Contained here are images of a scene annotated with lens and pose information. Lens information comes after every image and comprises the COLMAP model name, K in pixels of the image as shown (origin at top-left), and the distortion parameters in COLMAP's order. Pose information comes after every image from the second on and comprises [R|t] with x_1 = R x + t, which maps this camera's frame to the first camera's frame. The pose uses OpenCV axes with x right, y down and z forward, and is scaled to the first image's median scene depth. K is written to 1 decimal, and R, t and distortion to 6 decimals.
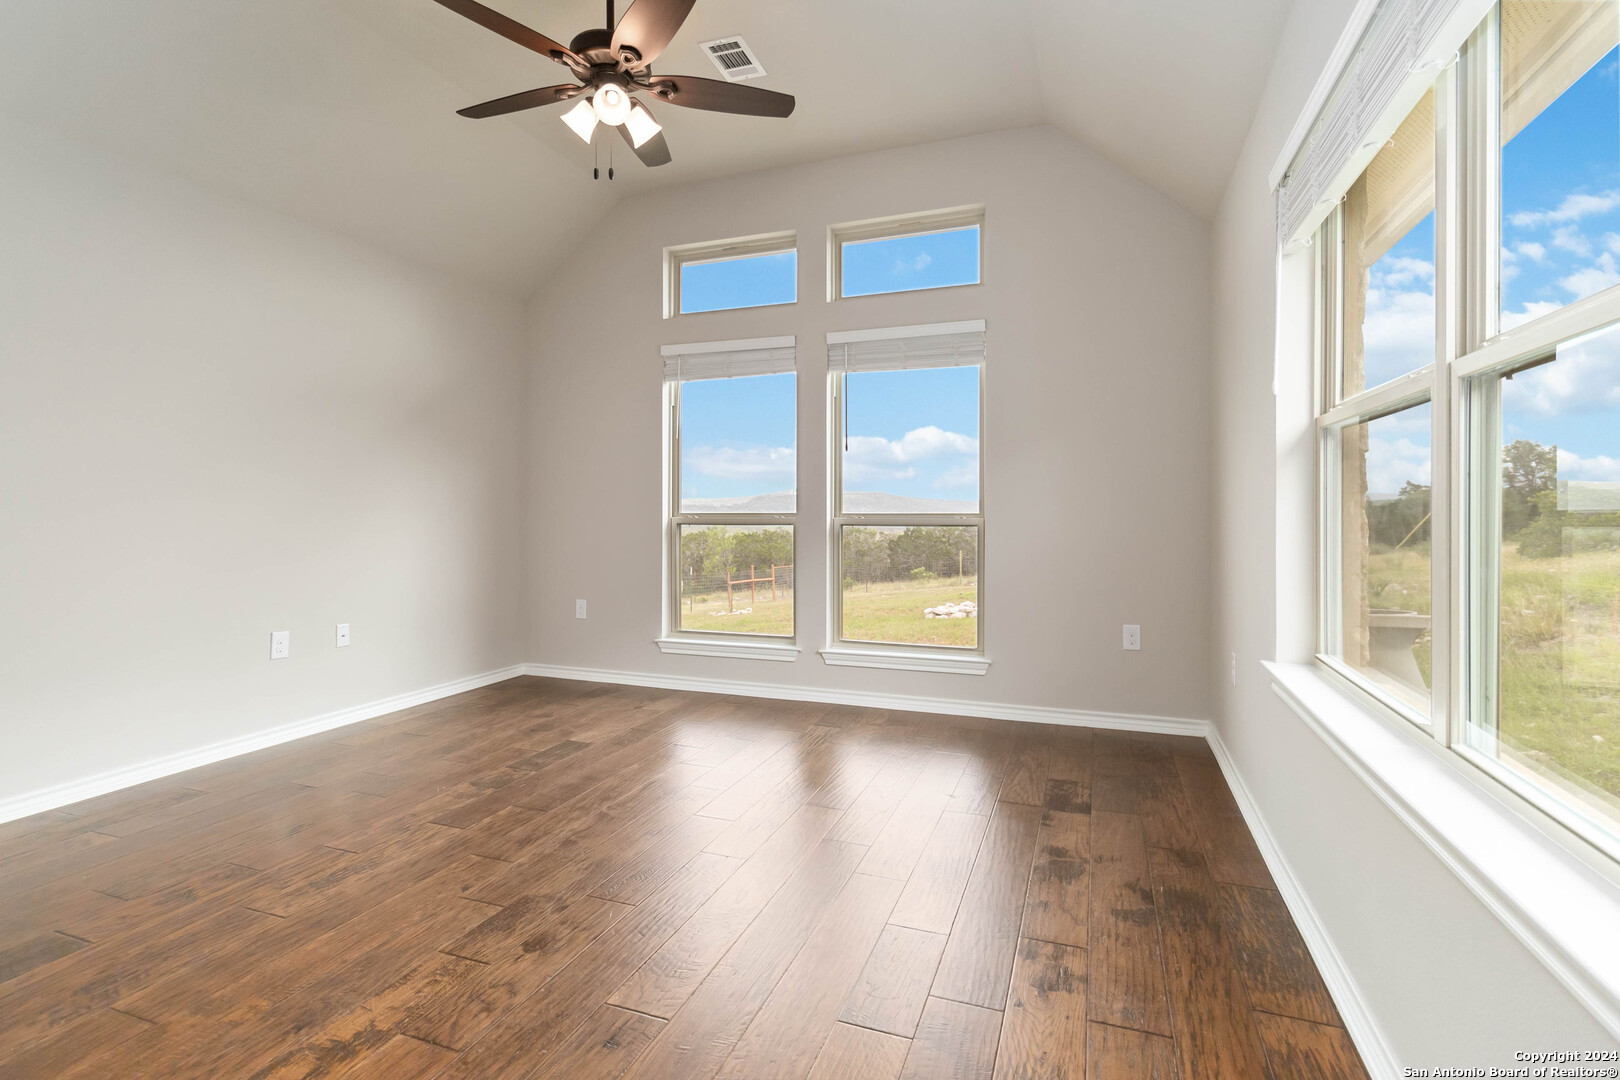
lens RADIAL K [[762.0, 0, 806.6], [0, 762.0, 519.7], [0, 0, 1]] dist [-0.000361, 0.002070]
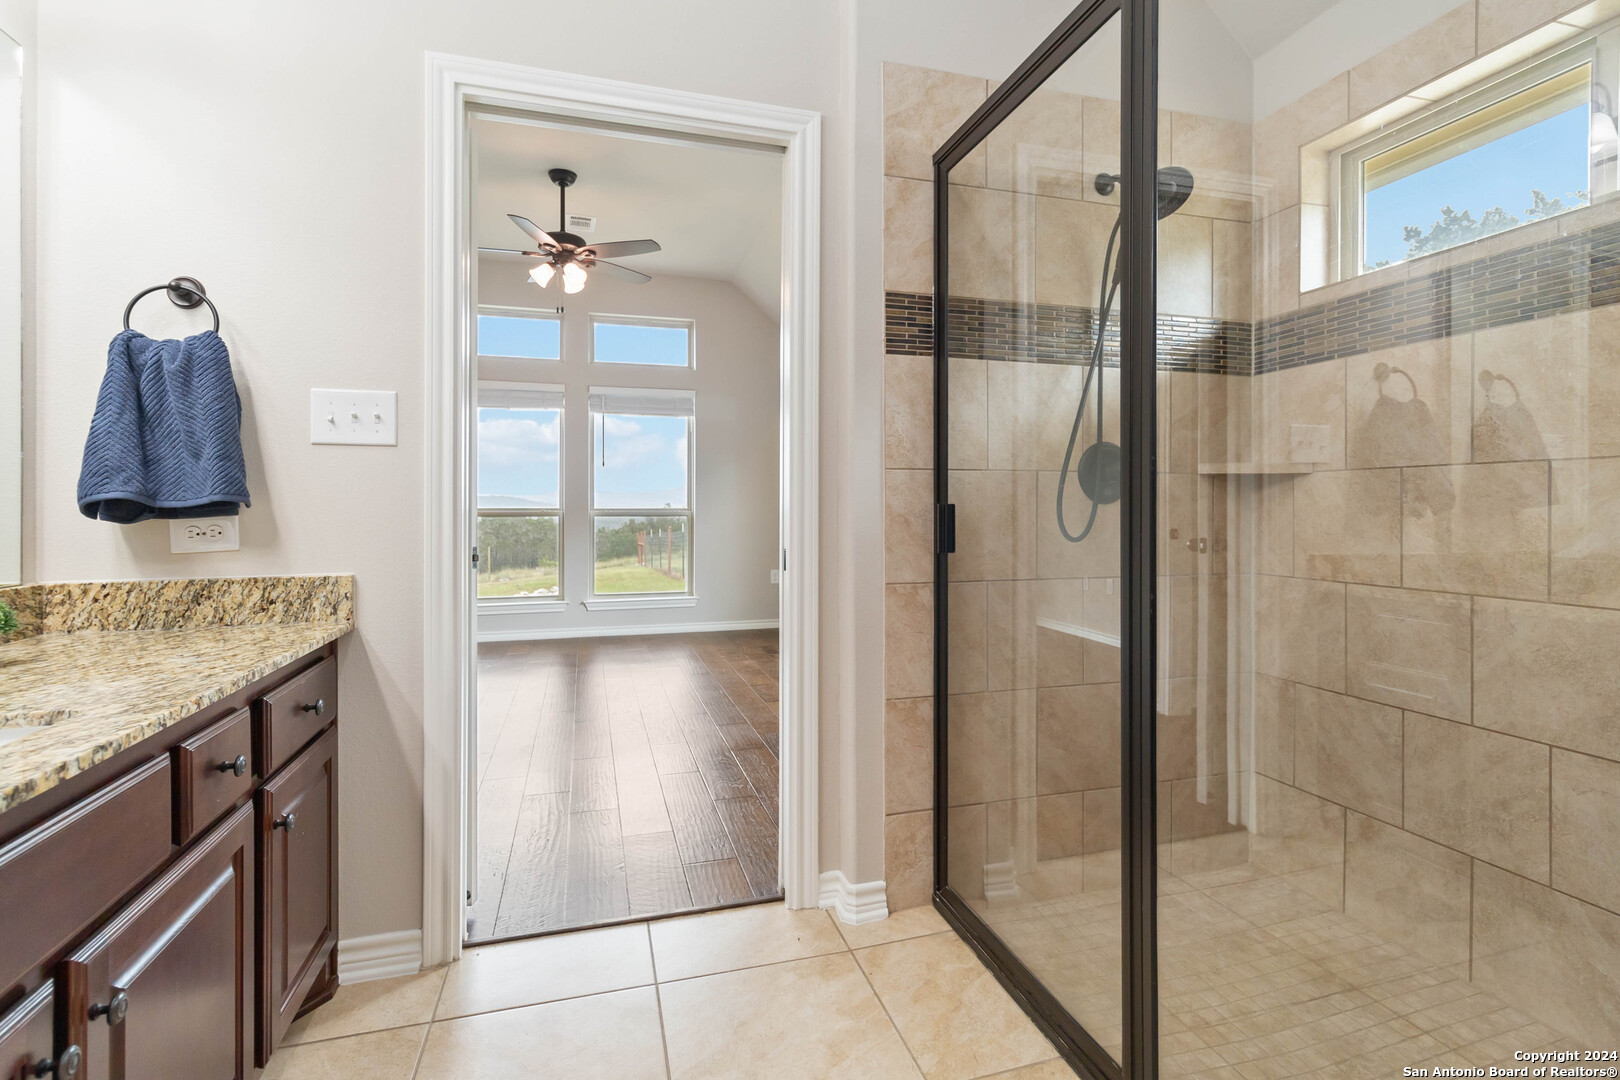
lens RADIAL K [[762.0, 0, 820.3], [0, 762.0, 510.9], [0, 0, 1]] dist [-0.000361, 0.002070]
pose [[0.788162, -0.000284, 0.615467, -0.606209], [0.004432, 0.999977, -0.005215, 0.007034], [-0.615451, 0.006838, 0.788145, -0.500395]]
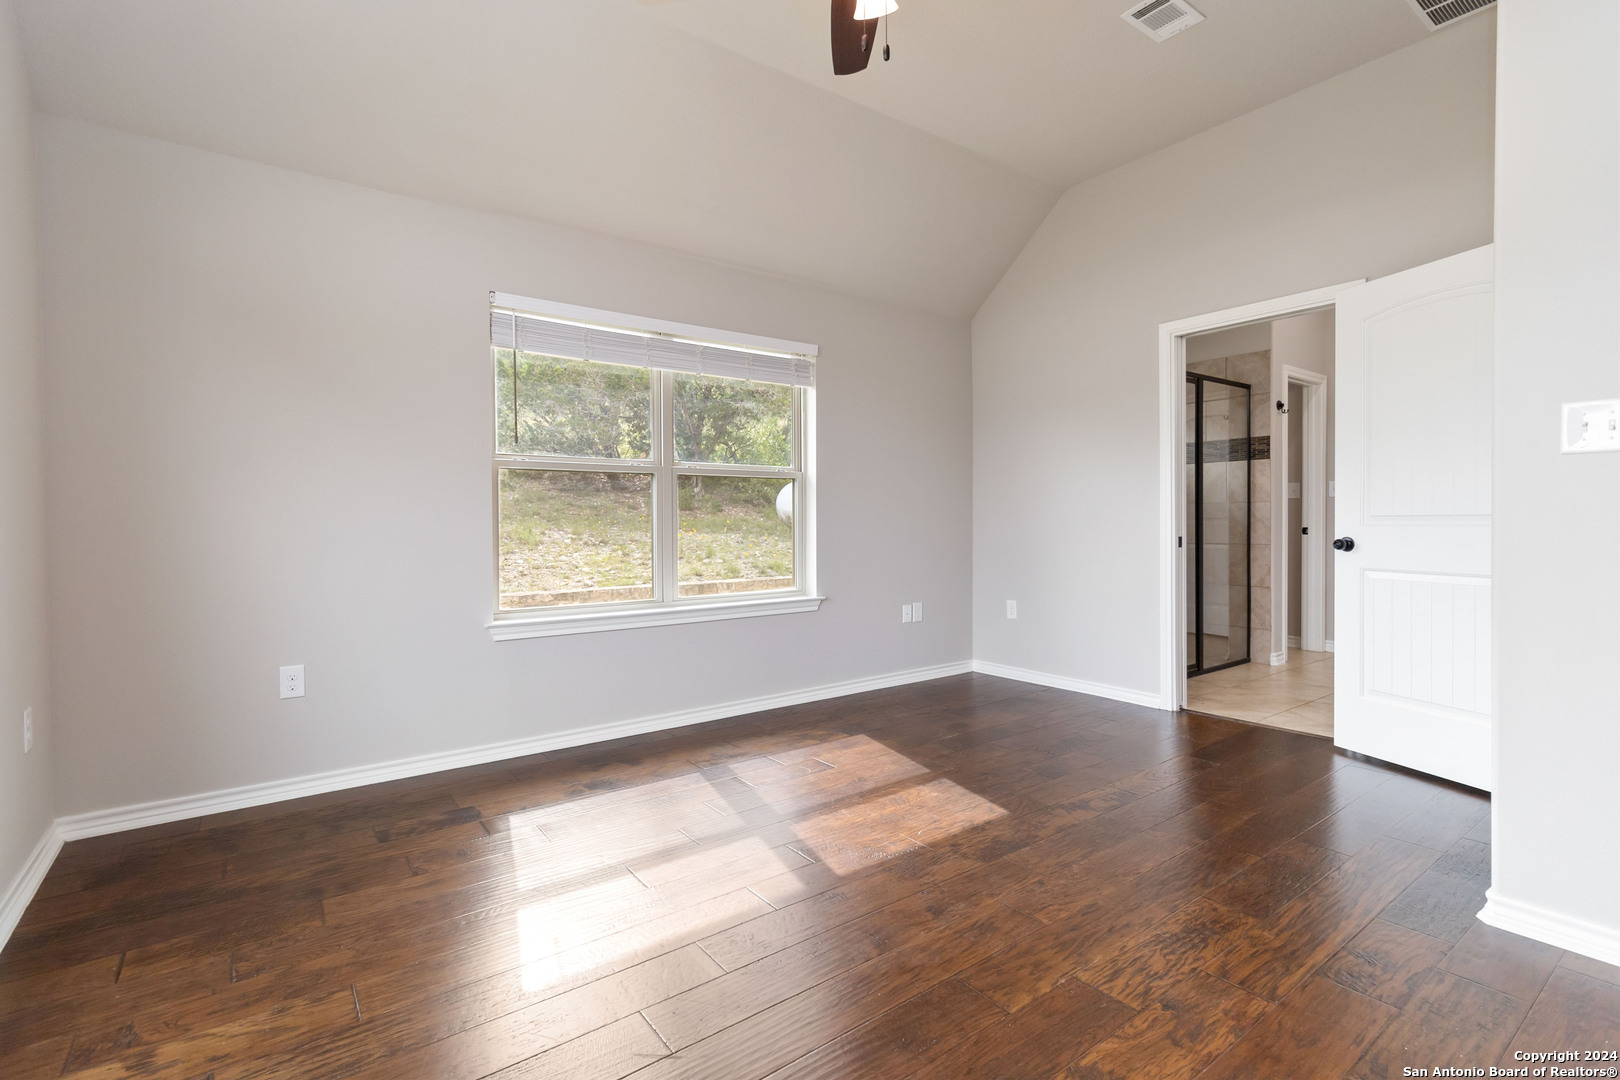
lens RADIAL K [[762.0, 0, 816.3], [0, 762.0, 531.4], [0, 0, 1]] dist [-0.000361, 0.002070]
pose [[-0.847513, -0.000631, 0.530774, -0.427886], [0.013309, 0.999660, 0.022440, -0.008938], [-0.530607, 0.026082, -0.847216, 1.173903]]
